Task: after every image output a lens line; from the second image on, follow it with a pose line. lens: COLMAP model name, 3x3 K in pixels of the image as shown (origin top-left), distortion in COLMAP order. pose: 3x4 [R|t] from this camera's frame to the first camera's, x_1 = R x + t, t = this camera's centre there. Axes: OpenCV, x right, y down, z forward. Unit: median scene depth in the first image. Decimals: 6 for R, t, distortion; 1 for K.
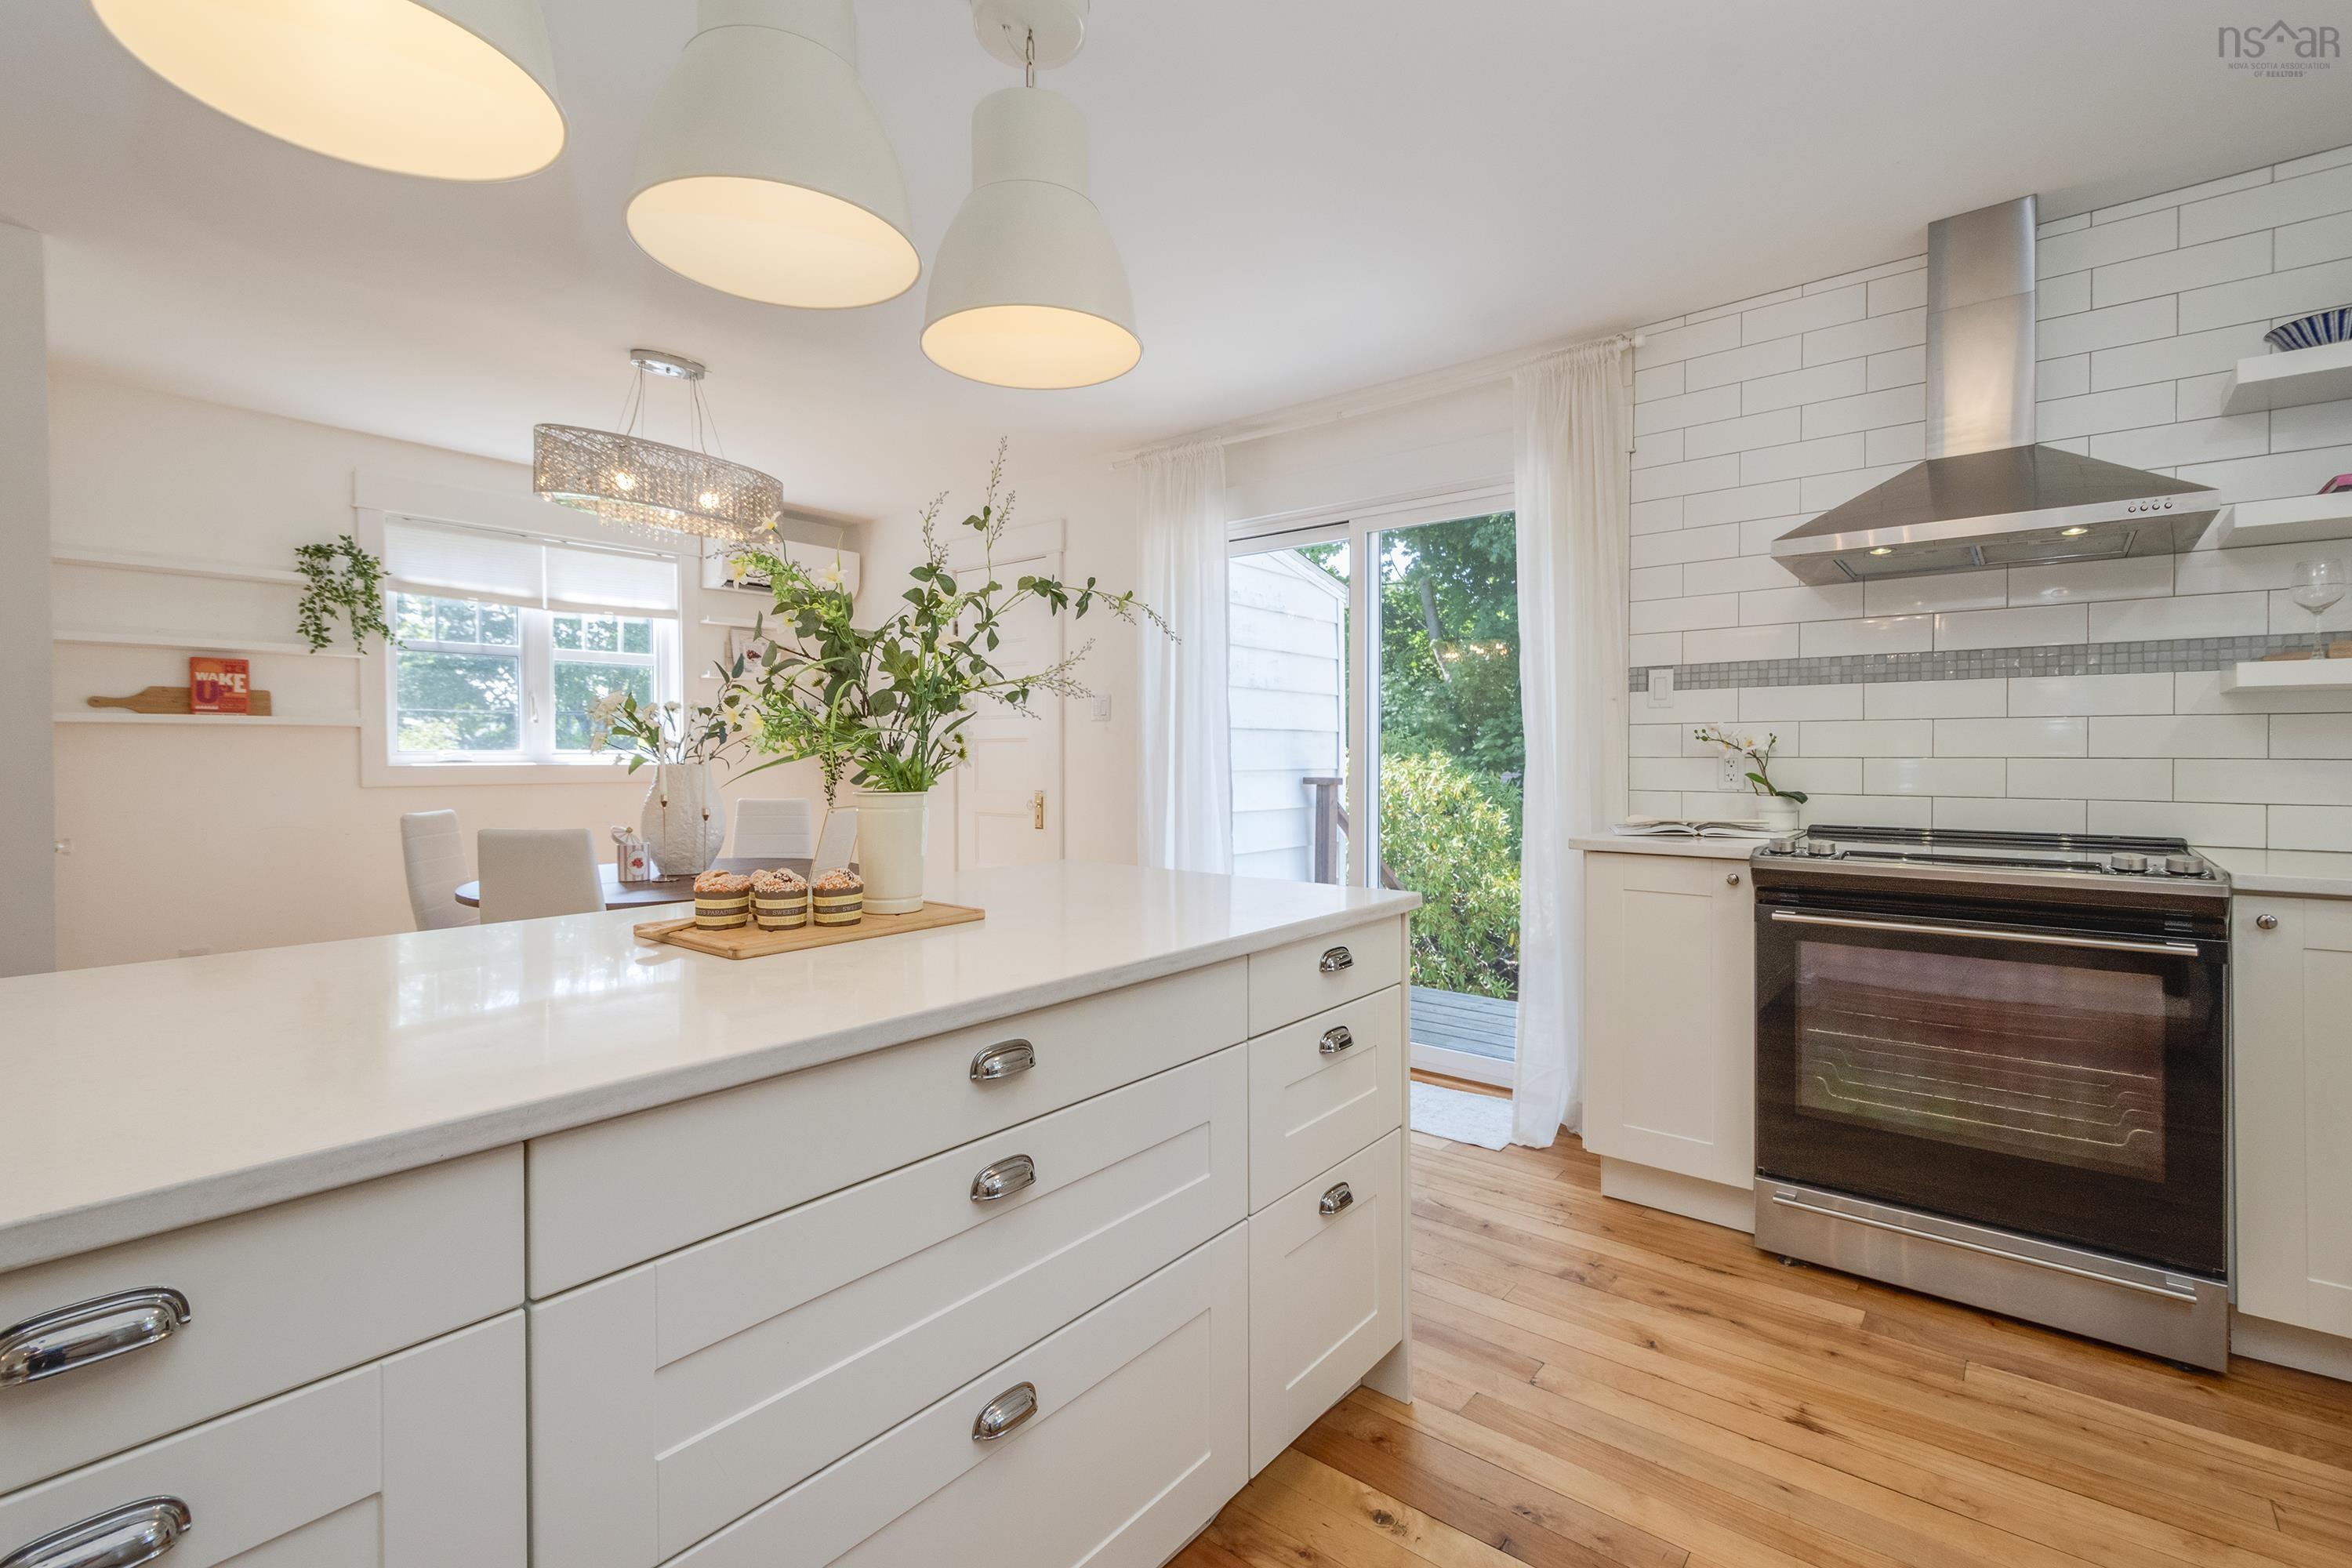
lens RADIAL K [[1050.6, 0, 1189.7], [0, 1050.6, 757.0], [0, 0, 1]] dist [0.008059, -0.001423]
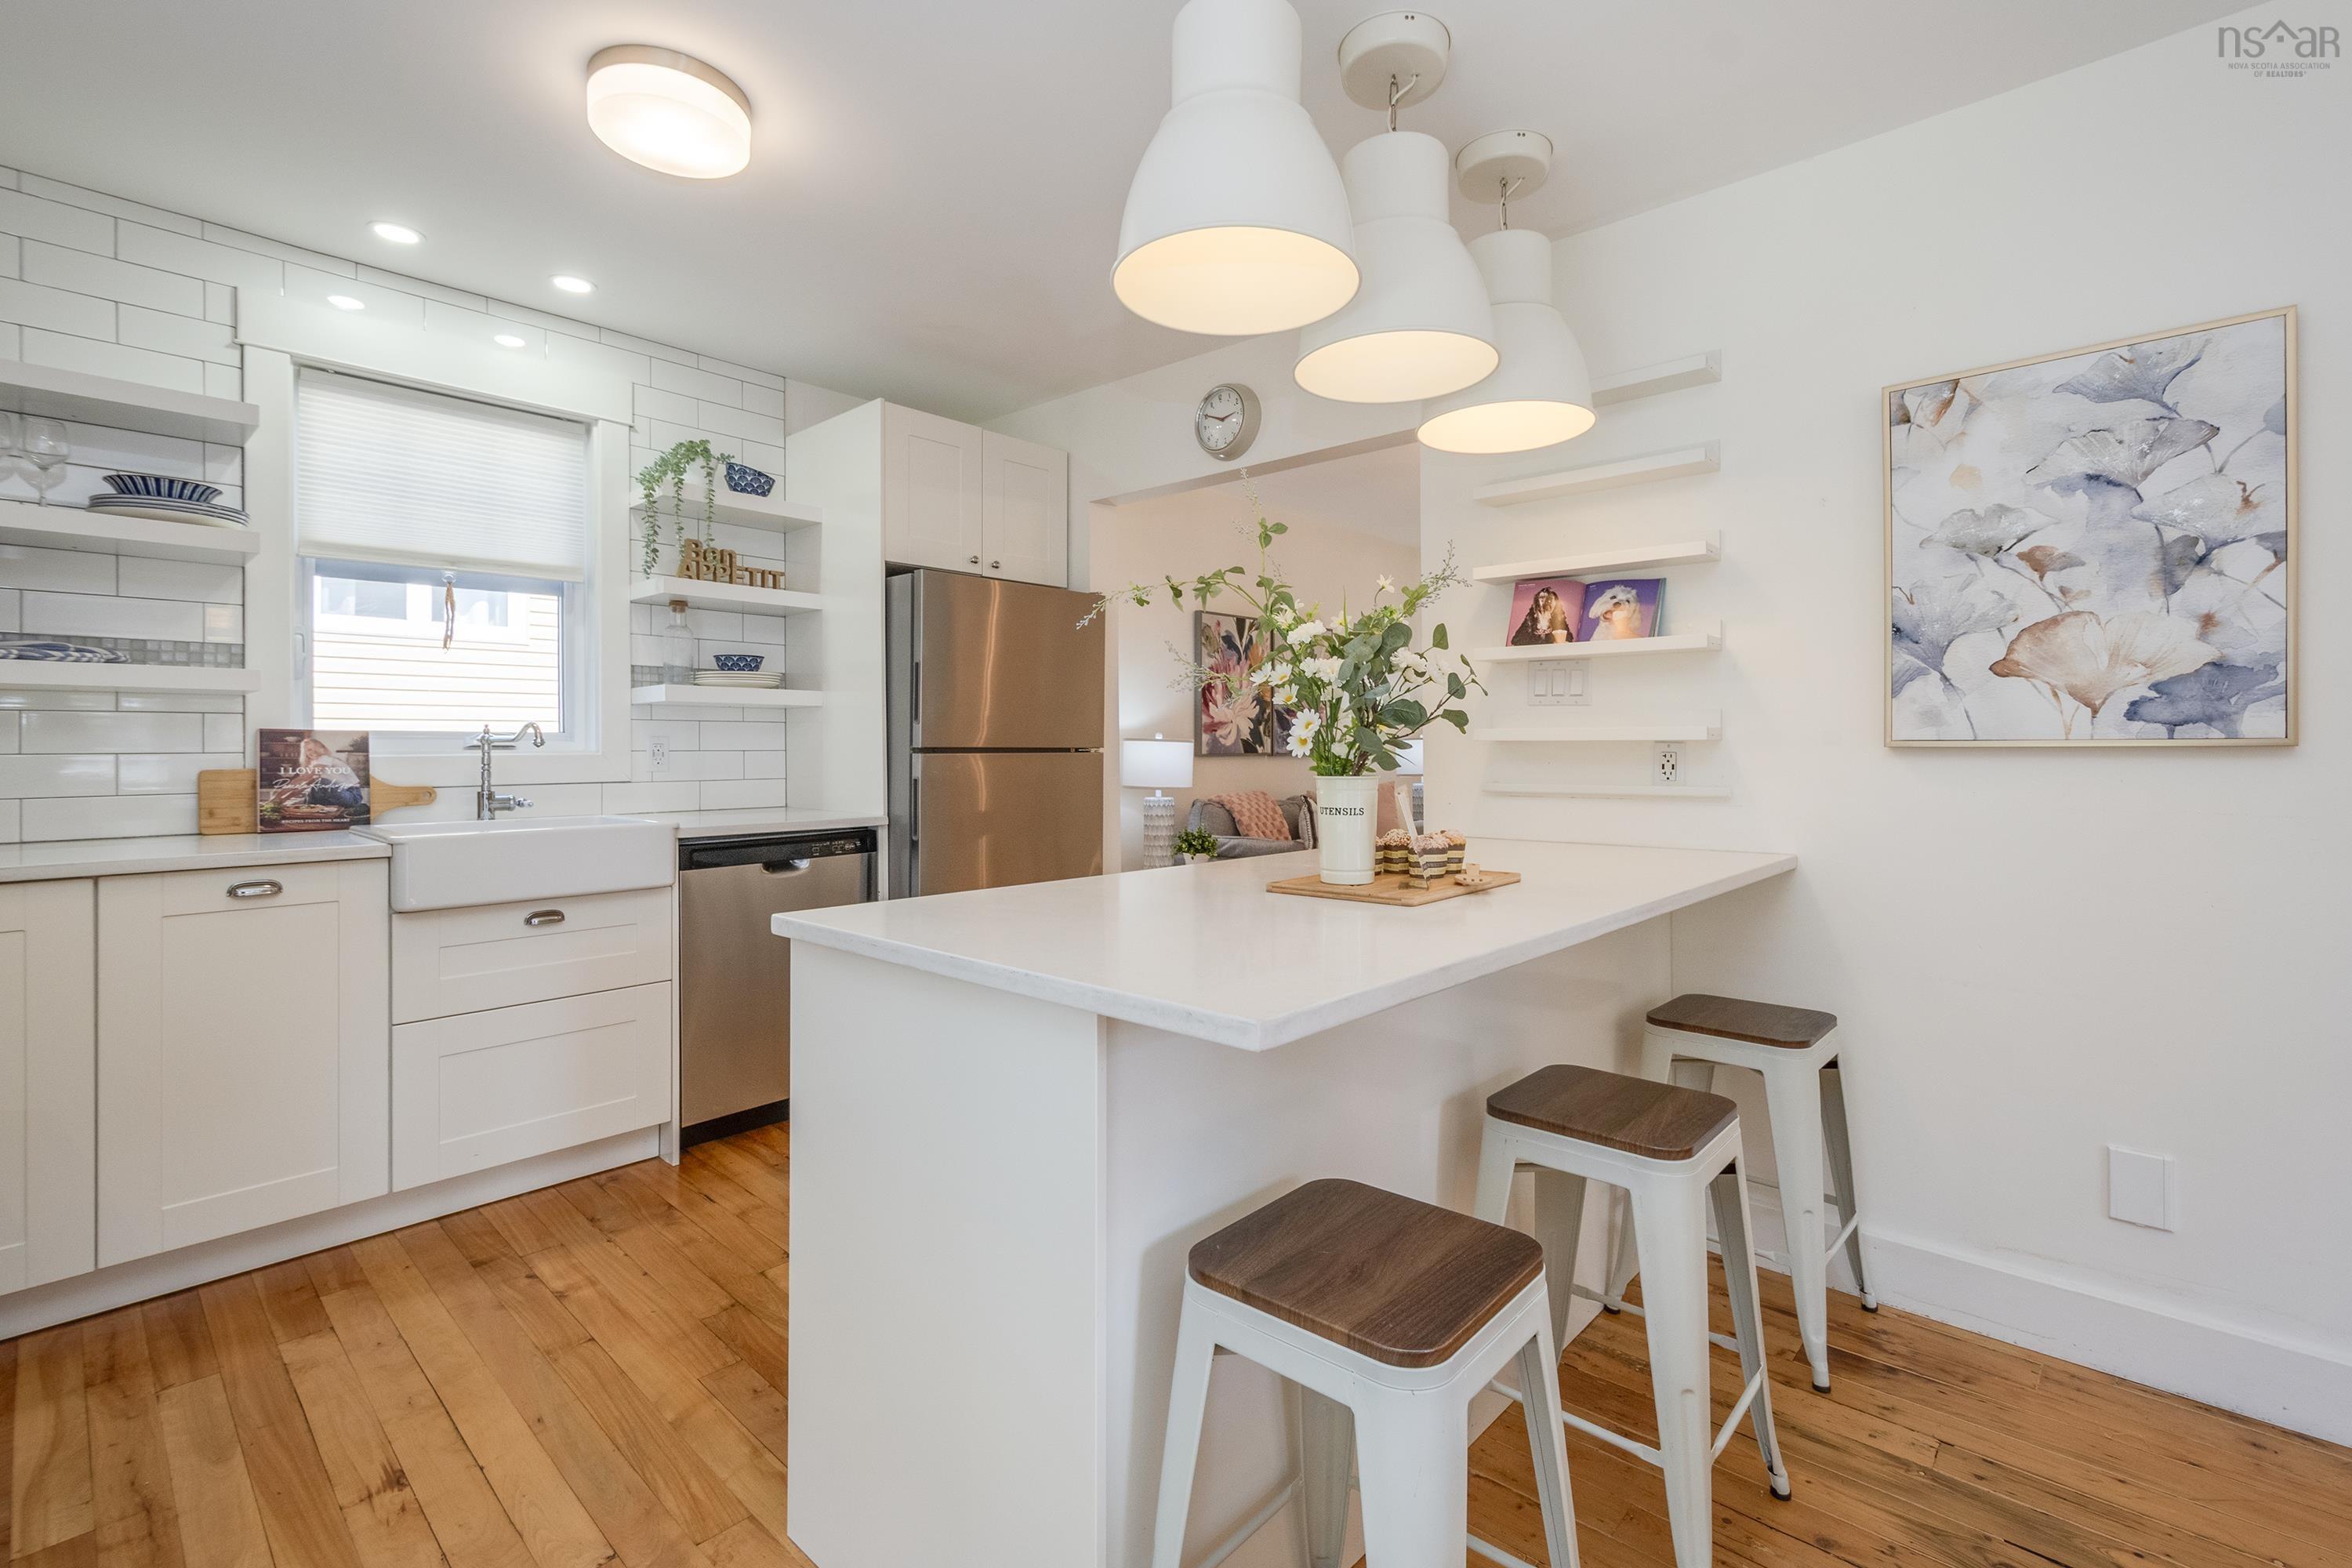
lens RADIAL K [[1050.6, 0, 1185.8], [0, 1050.6, 743.1], [0, 0, 1]] dist [0.008059, -0.001423]
pose [[-0.998677, 0.005177, 0.051153, -0.092236], [0.005308, 0.999983, 0.002429, -0.002963], [-0.051139, 0.002698, -0.998688, 1.166774]]
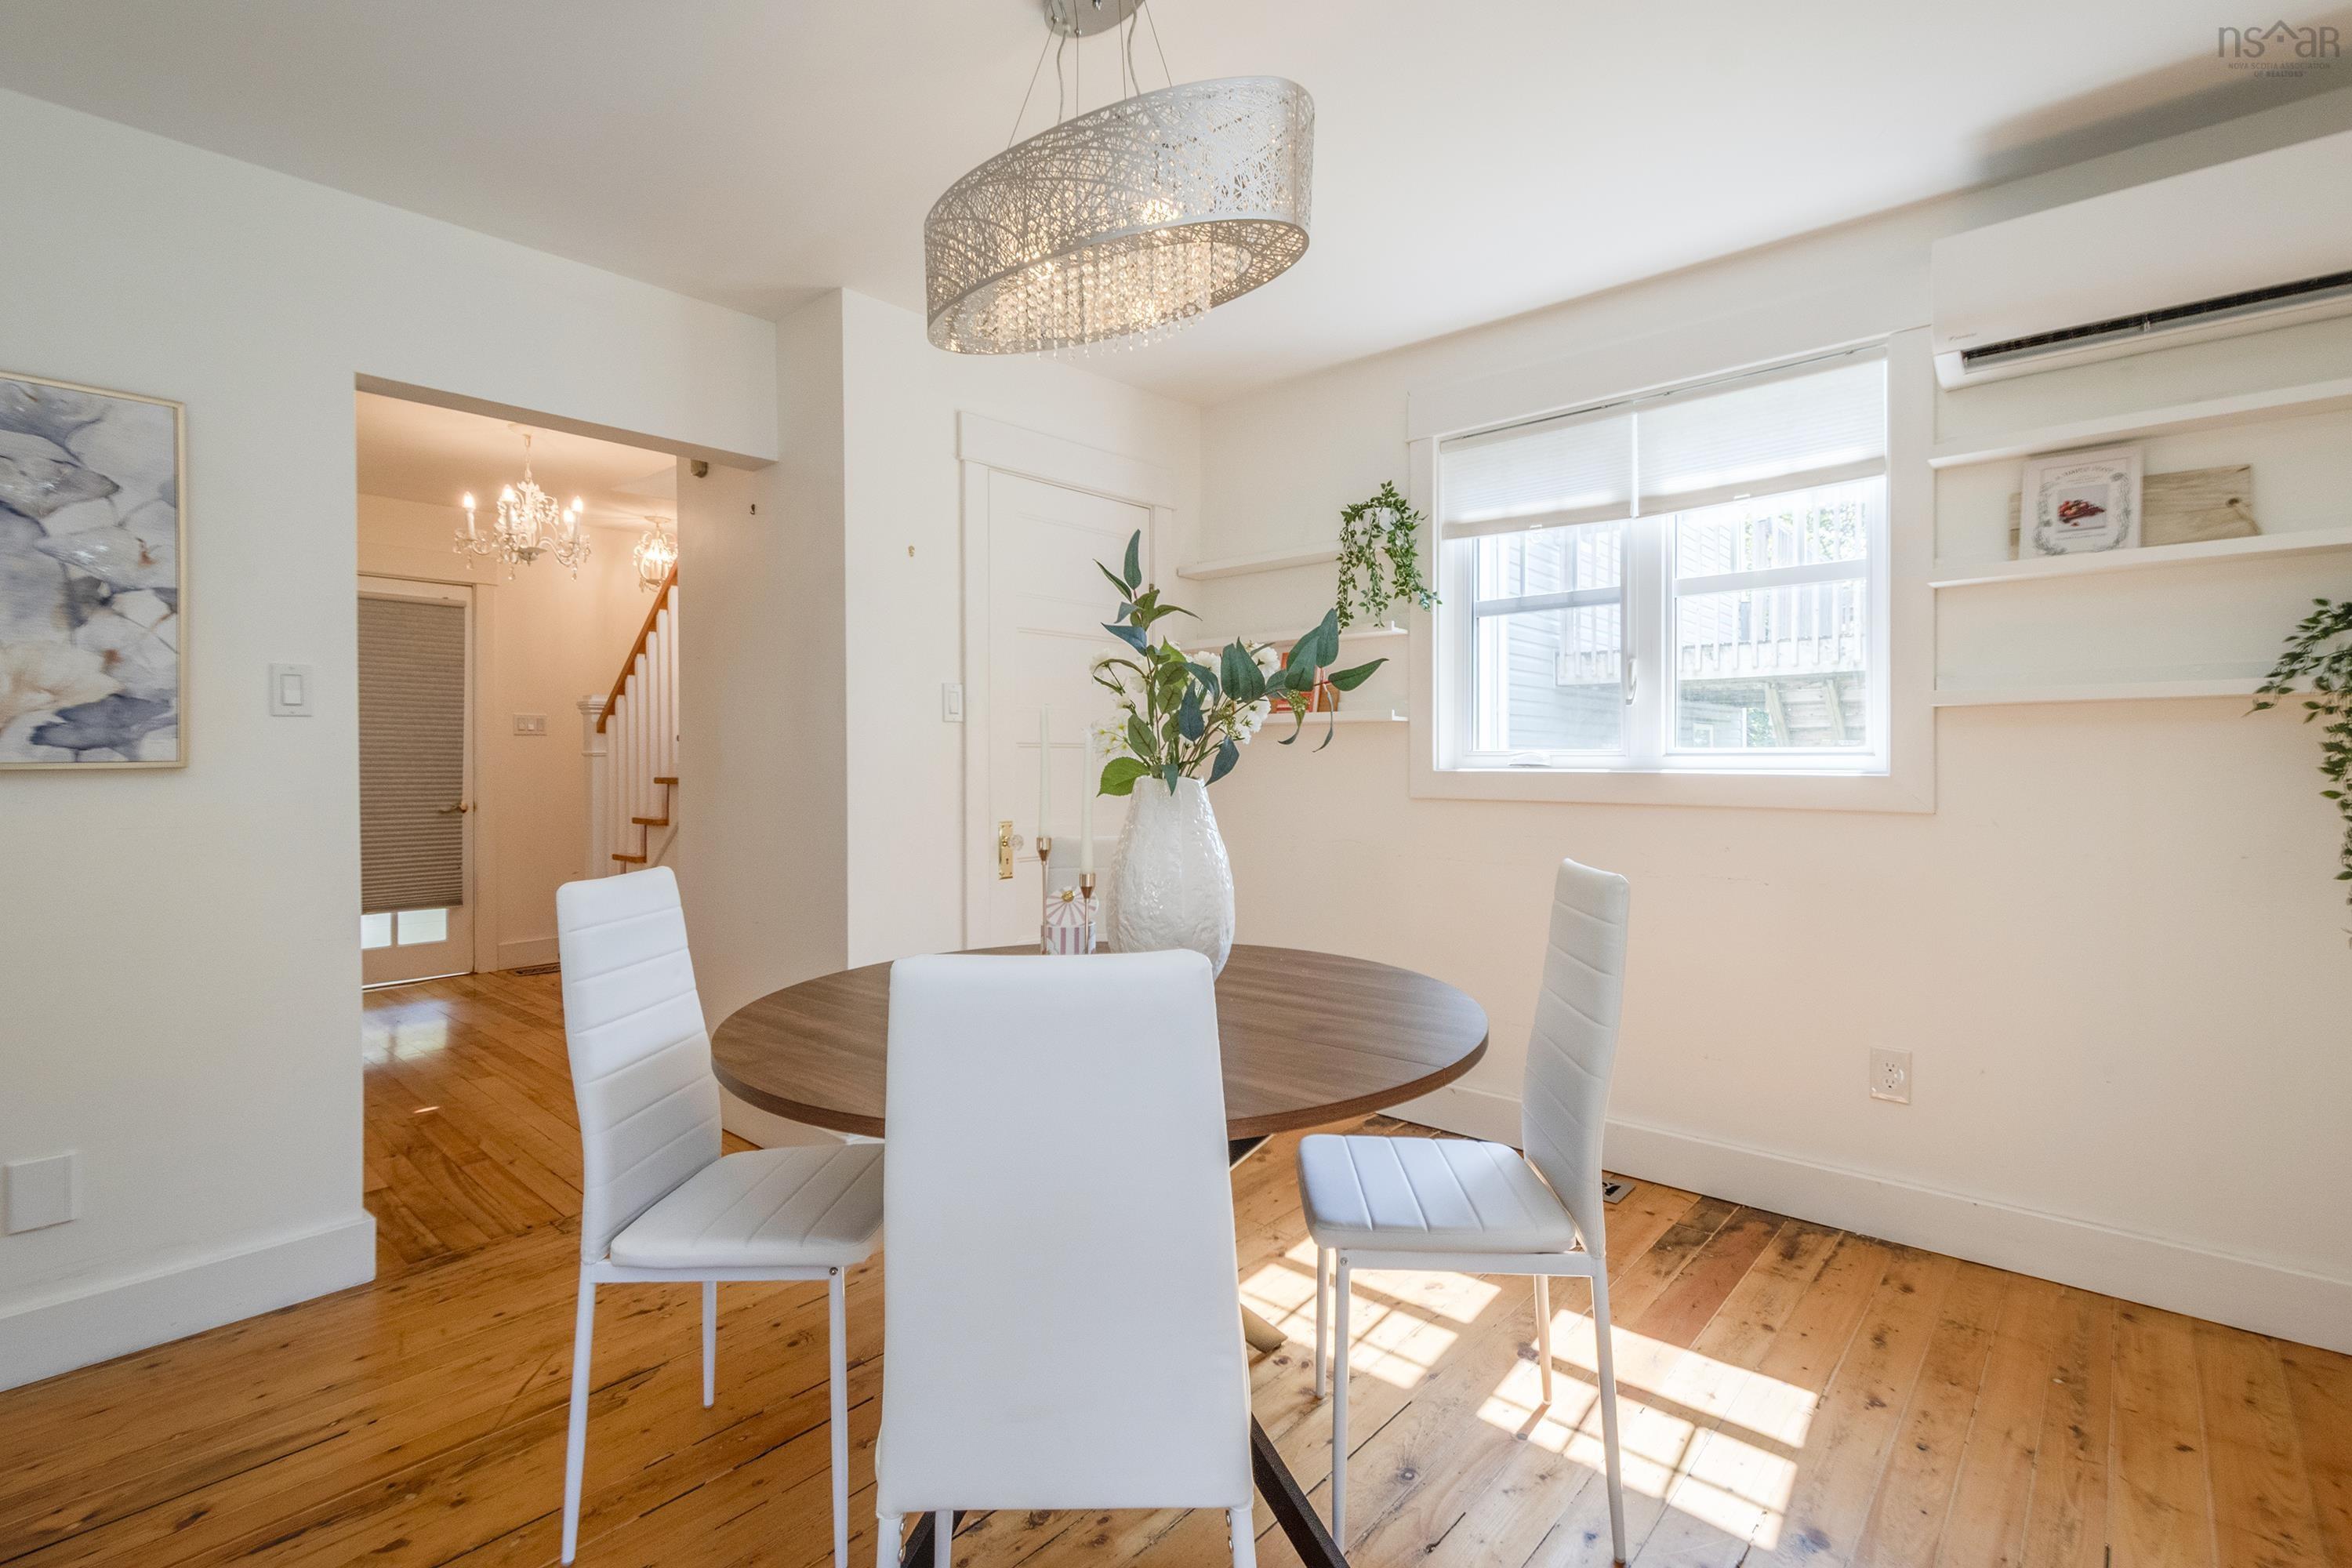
lens RADIAL K [[1072.9, 0, 1189.9], [0, 1072.9, 759.3], [0, 0, 1]] dist [0.006632, -0.000539]
pose [[-0.033520, 0.006306, -0.999418, 0.026569], [-0.000242, 0.999980, 0.006317, -0.007230], [0.999438, 0.000453, -0.033518, 1.248598]]
